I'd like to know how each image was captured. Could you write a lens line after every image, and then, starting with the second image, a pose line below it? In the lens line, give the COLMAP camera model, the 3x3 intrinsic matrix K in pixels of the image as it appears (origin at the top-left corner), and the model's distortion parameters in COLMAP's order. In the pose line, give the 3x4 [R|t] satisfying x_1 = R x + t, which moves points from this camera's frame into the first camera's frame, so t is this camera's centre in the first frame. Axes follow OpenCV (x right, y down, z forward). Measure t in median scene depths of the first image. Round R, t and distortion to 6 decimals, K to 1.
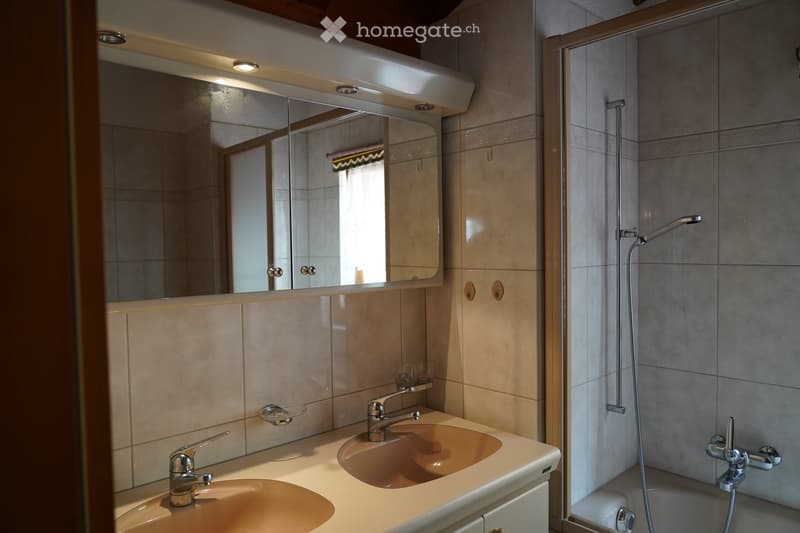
lens RADIAL K [[541.8, 0, 401.0], [0, 541.8, 264.0], [0, 0, 1]] dist [-0.021034, 0.006328]
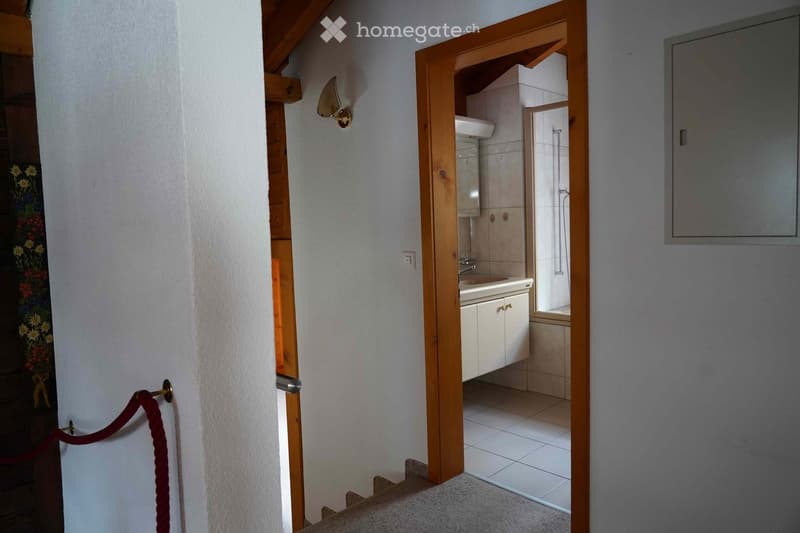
lens RADIAL K [[541.8, 0, 401.0], [0, 541.8, 264.0], [0, 0, 1]] dist [-0.021034, 0.006328]
pose [[0.998966, -0.023301, 0.039045, -0.334575], [0.021637, 0.998861, 0.042531, 0.132966], [-0.039992, -0.041642, 0.998332, -1.193759]]
